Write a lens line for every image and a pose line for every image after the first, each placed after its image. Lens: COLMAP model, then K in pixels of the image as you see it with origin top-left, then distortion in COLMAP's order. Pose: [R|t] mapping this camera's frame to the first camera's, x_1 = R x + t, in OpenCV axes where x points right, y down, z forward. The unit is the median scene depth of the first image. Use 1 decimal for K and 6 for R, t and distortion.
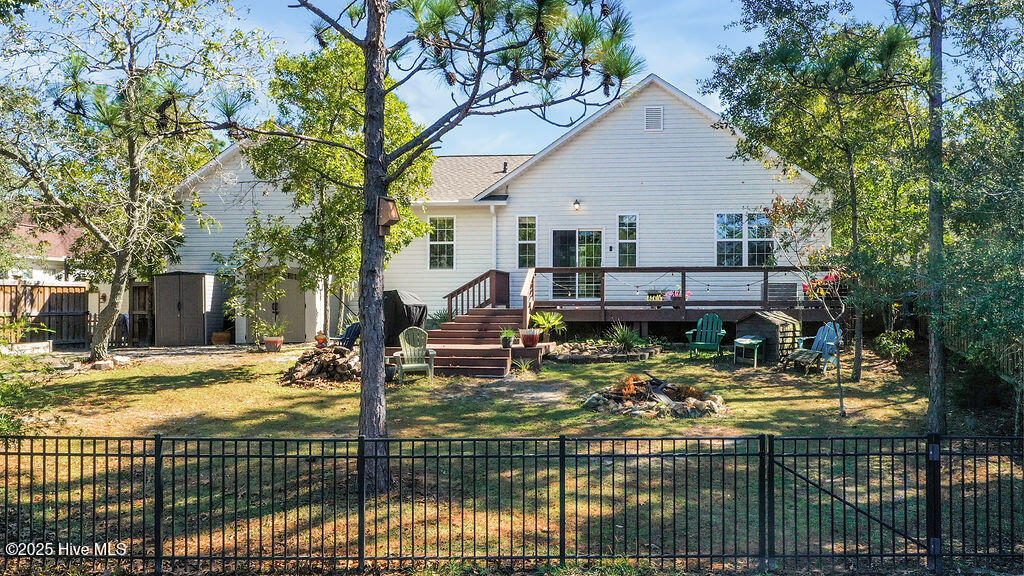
lens RADIAL K [[719.0, 0, 557.3], [0, 719.0, 287.0], [0, 0, 1]] dist [-0.001877, -0.000718]
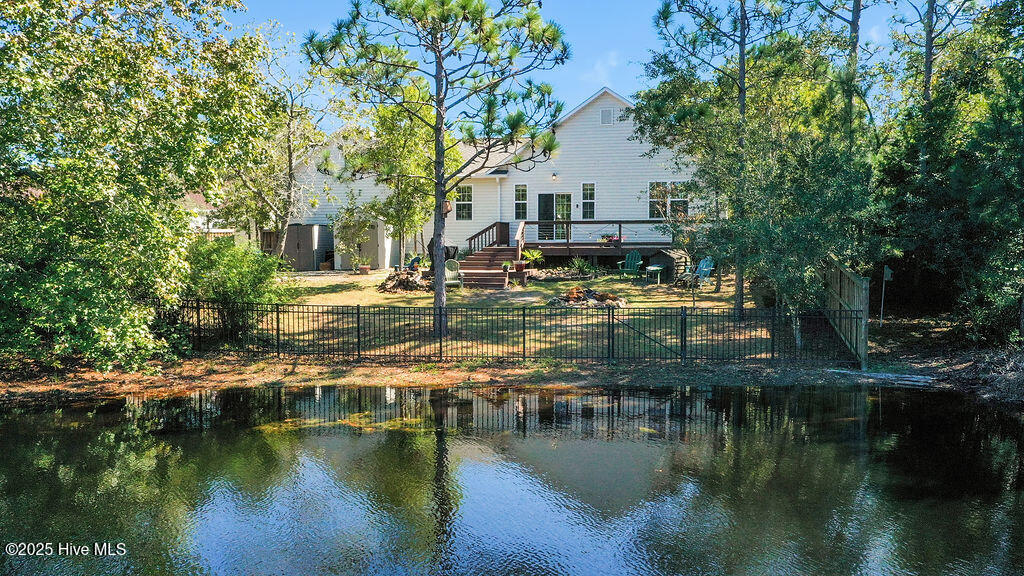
lens RADIAL K [[784.8, 0, 512.0], [0, 784.8, 288.0], [0, 0, 1]] dist [0.006170, -0.001670]
pose [[0.996758, 0.002908, -0.080411, 0.084476], [0.004975, 0.995208, 0.097651, -0.052243], [0.080310, -0.097735, 0.991967, -0.753613]]
